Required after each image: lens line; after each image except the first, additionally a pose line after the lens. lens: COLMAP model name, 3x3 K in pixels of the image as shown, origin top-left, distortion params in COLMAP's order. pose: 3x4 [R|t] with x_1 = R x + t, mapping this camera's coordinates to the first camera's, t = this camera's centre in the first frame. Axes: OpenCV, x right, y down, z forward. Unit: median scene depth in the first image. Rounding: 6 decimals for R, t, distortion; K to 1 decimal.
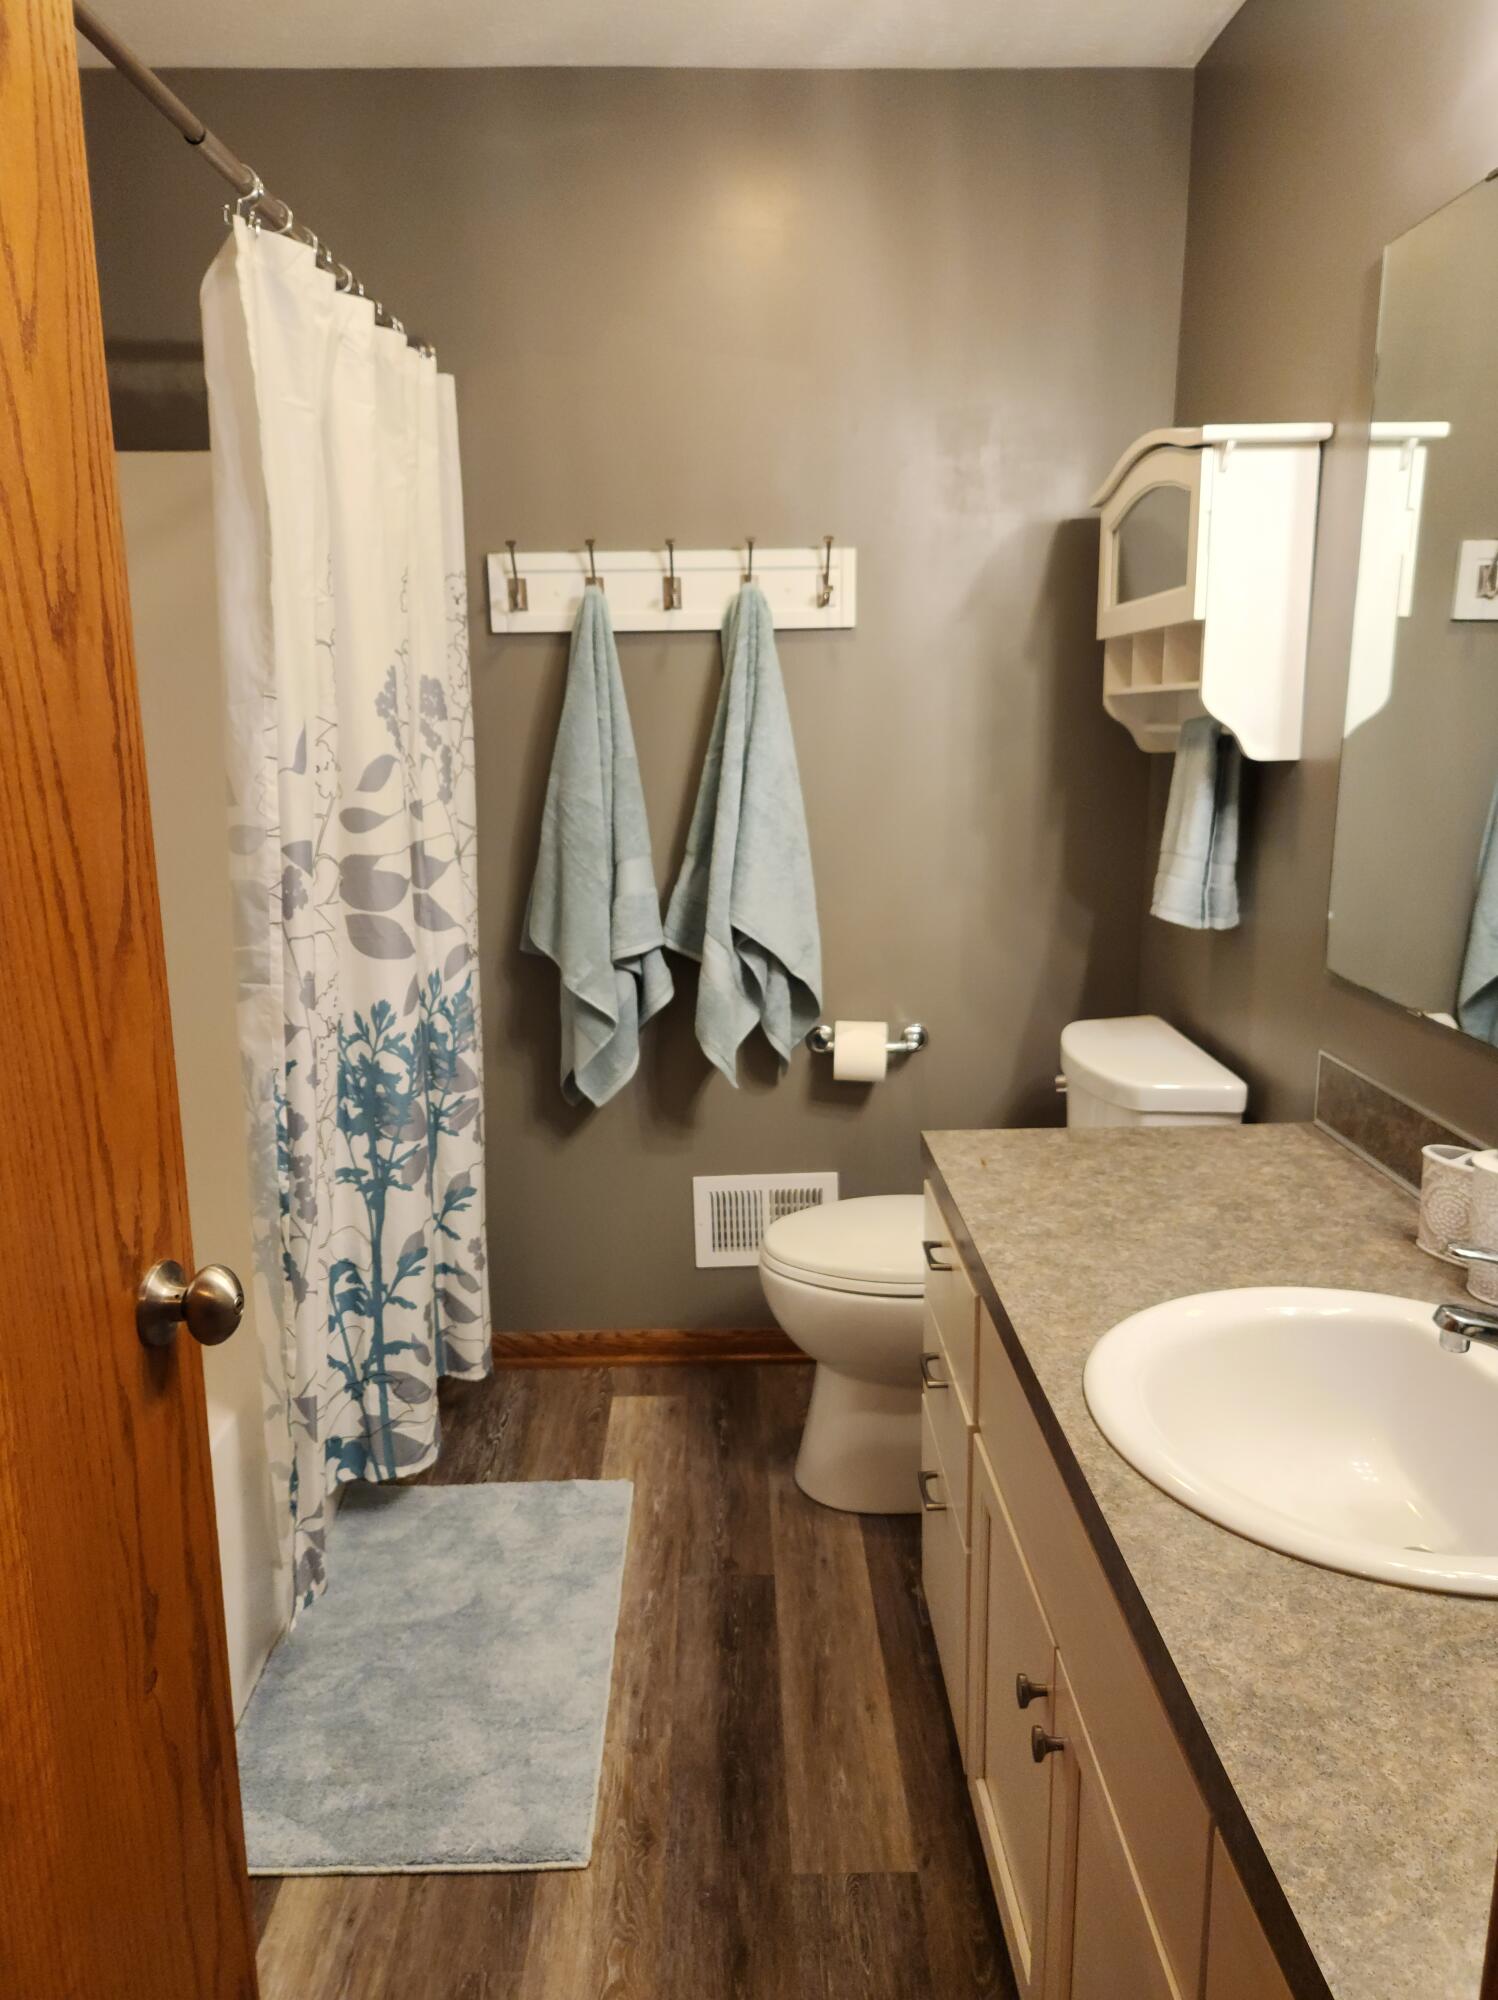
lens RADIAL K [[1331.2, 0, 733.6], [0, 1331.2, 969.6], [0, 0, 1]] dist [0.071370, -0.058526]
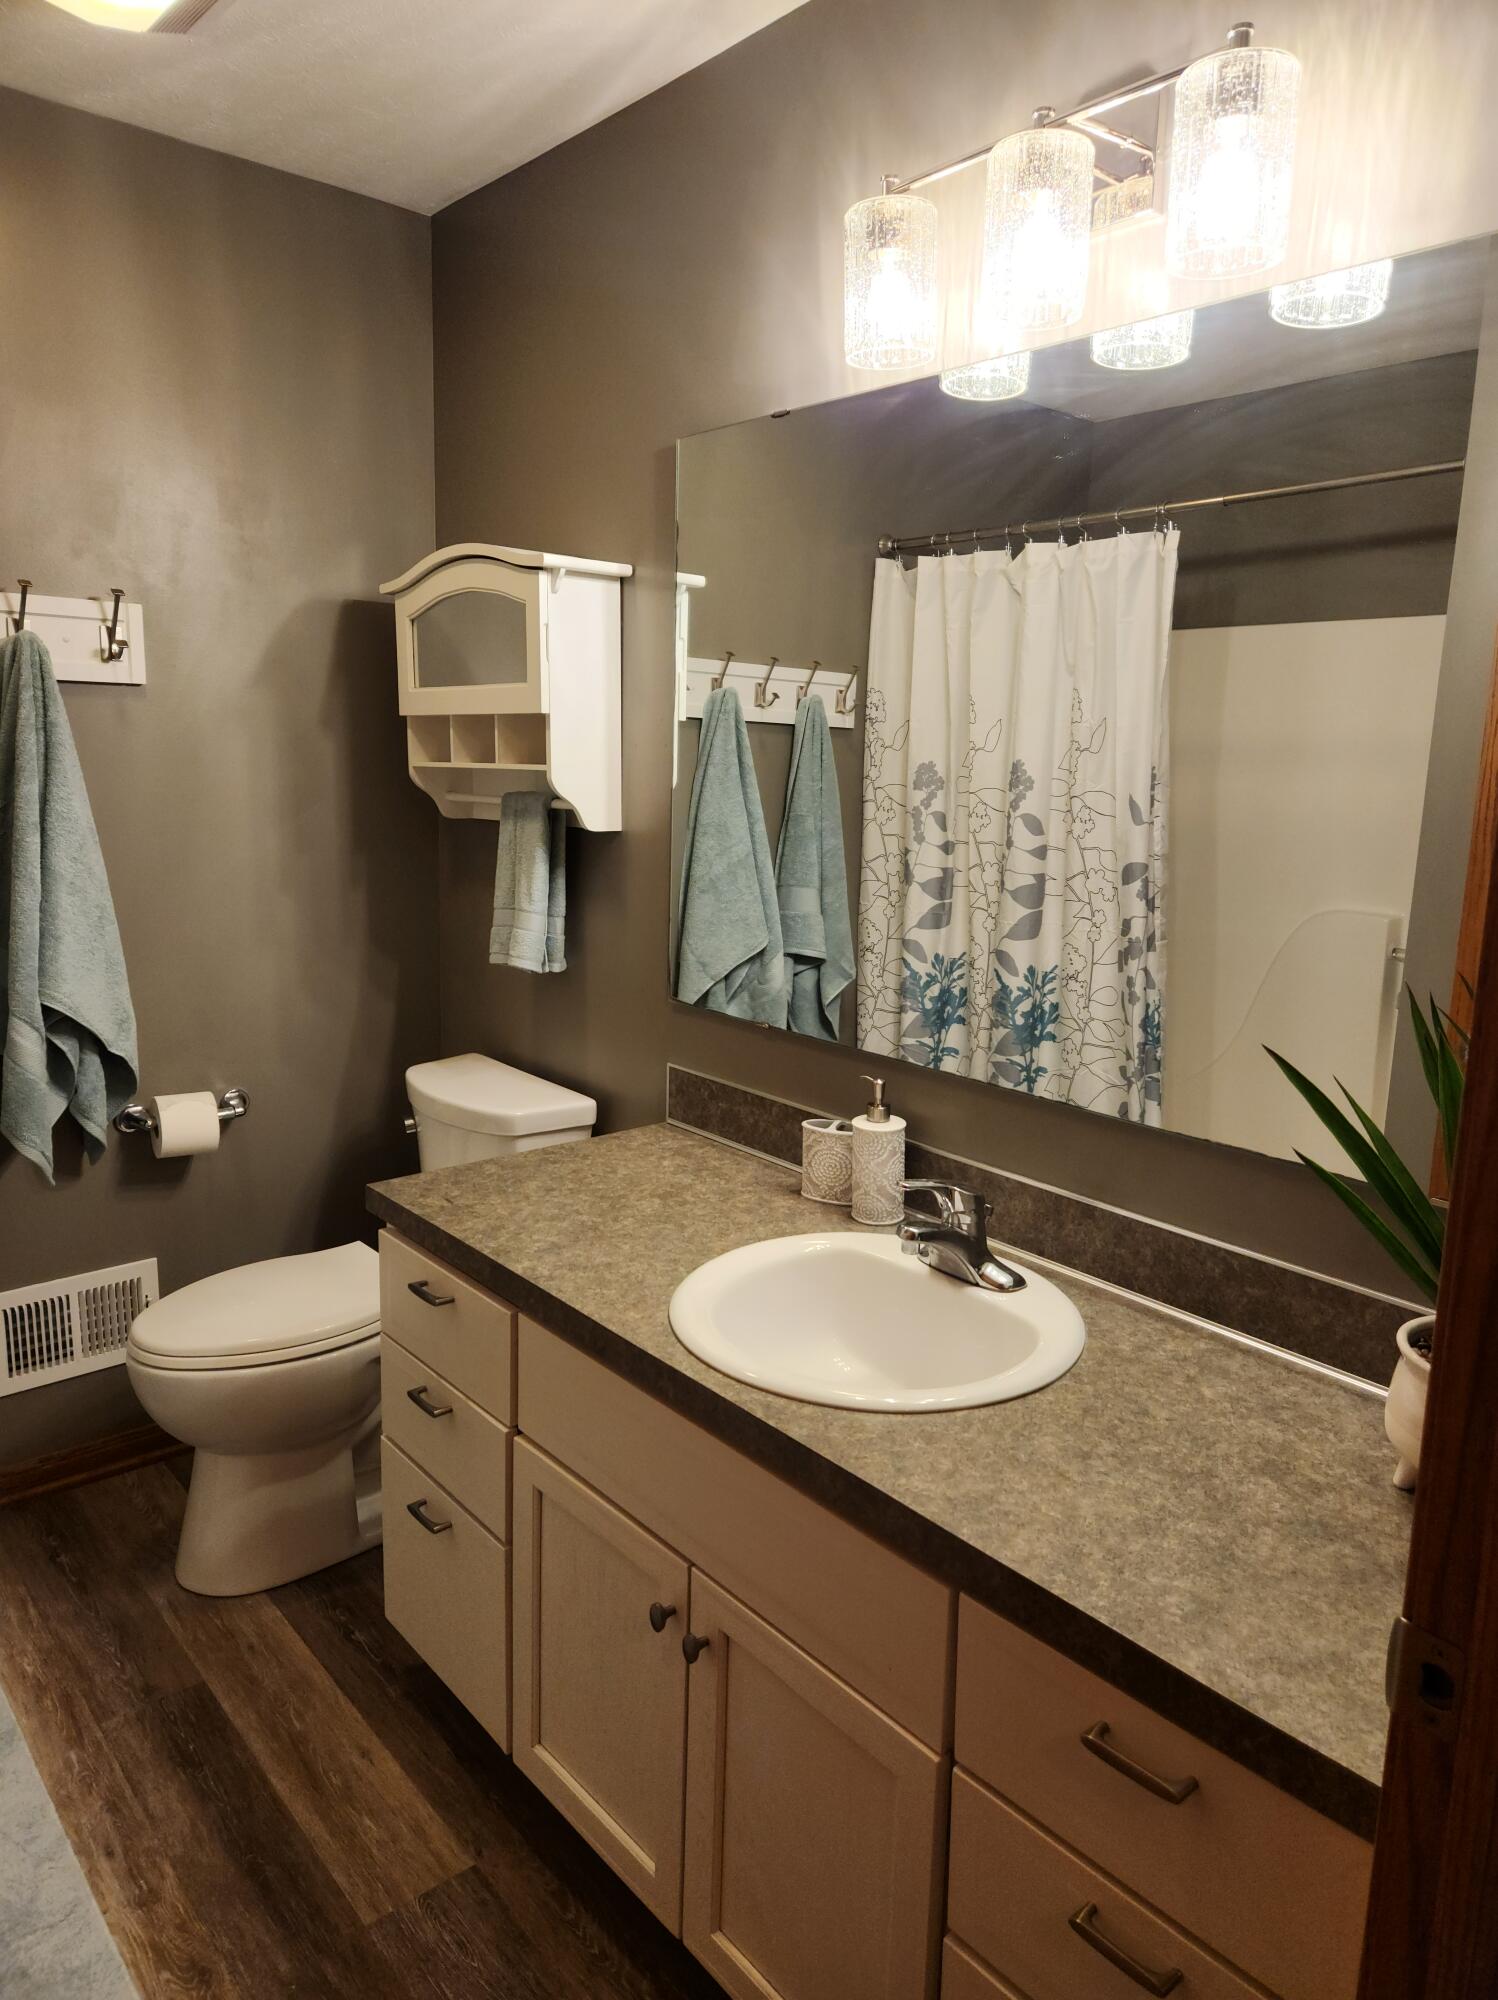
lens RADIAL K [[1331.2, 0, 711.0], [0, 1331.2, 974.2], [0, 0, 1]] dist [0.071370, -0.058526]
pose [[0.780478, -0.070942, 0.621146, -0.275133], [0.088423, 0.996079, 0.002660, -0.020798], [-0.618899, 0.052847, 0.783691, 0.001172]]
